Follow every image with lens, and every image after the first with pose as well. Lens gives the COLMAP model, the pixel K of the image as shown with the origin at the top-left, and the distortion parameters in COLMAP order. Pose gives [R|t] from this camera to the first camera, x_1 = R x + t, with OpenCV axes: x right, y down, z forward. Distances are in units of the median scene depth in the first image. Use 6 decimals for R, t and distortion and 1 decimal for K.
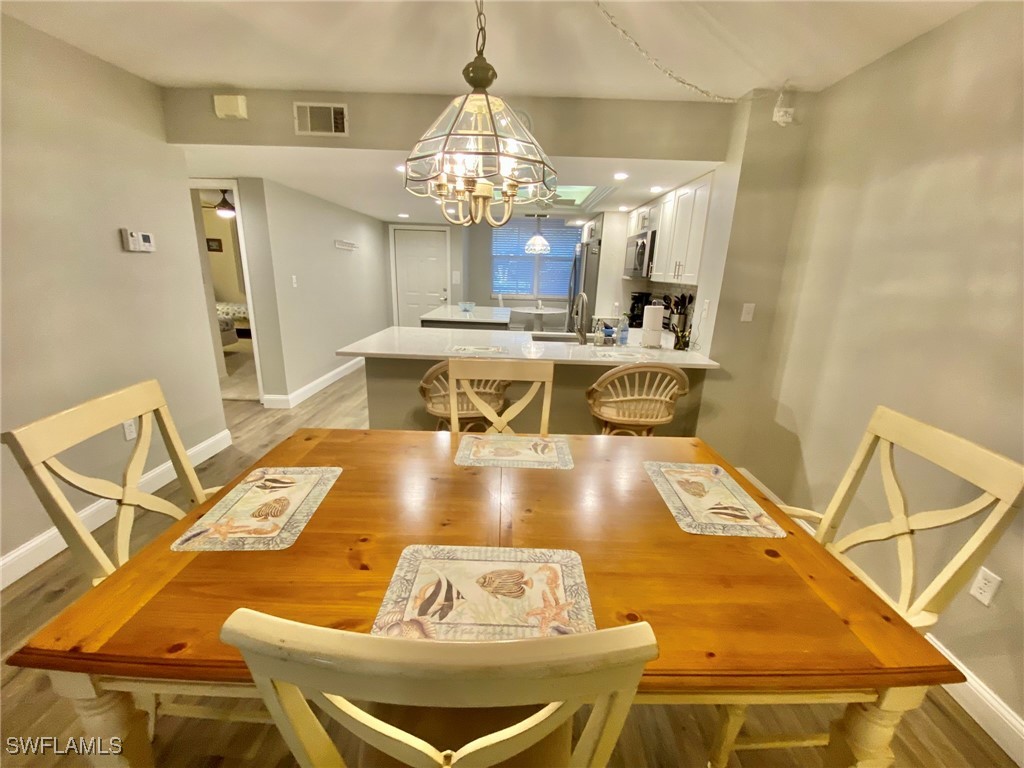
lens RADIAL K [[419.8, 0, 514.5], [0, 419.8, 386.3], [0, 0, 1]] dist [0.016086, -0.023604]
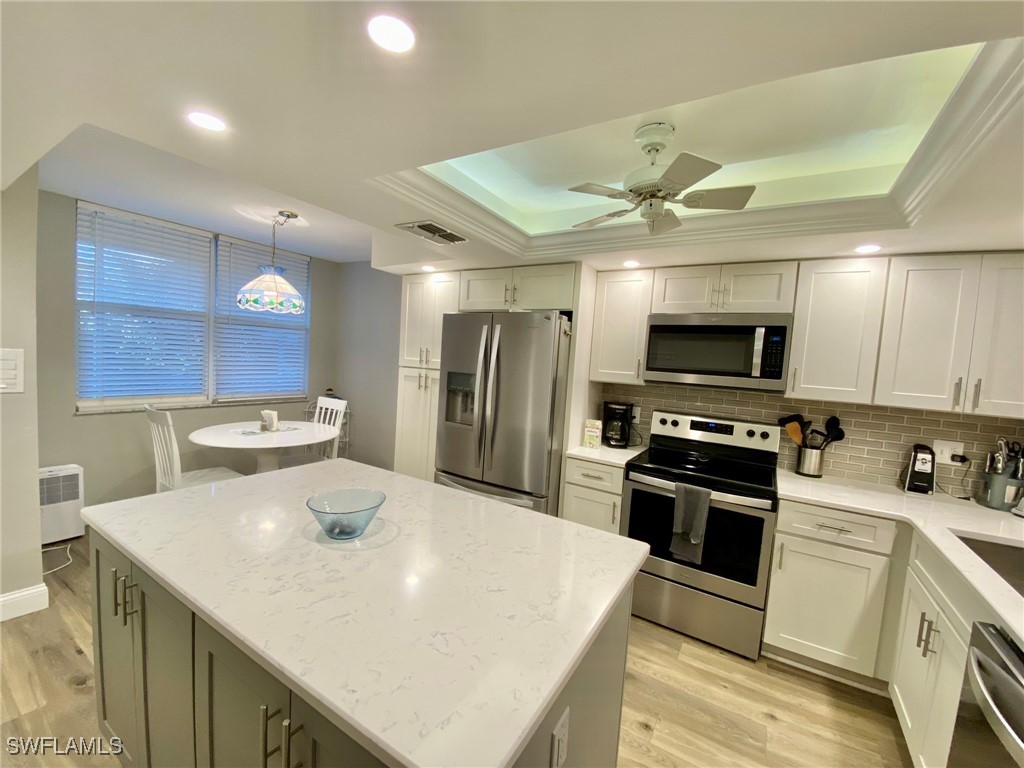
lens RADIAL K [[414.1, 0, 510.5], [0, 414.1, 386.1], [0, 0, 1]] dist [0.024967, -0.022763]
pose [[0.516183, -0.056036, 0.854644, -0.553326], [0.183281, 0.981969, -0.046313, -0.490121], [-0.836638, 0.180546, 0.517146, 1.626250]]
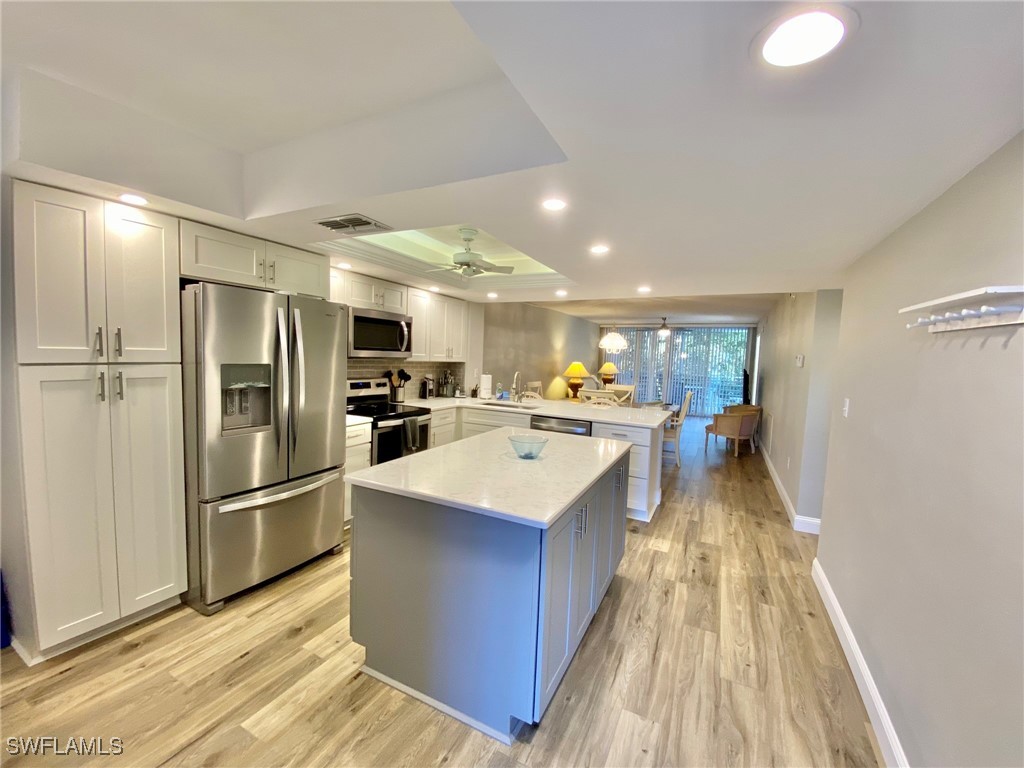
lens RADIAL K [[415.2, 0, 510.0], [0, 415.2, 385.7], [0, 0, 1]] dist [0.022911, -0.021105]
pose [[-0.891373, -0.100539, 0.441979, -0.584855], [0.054850, 0.944000, 0.325356, -0.803686], [-0.449939, 0.314256, -0.835942, 2.757840]]
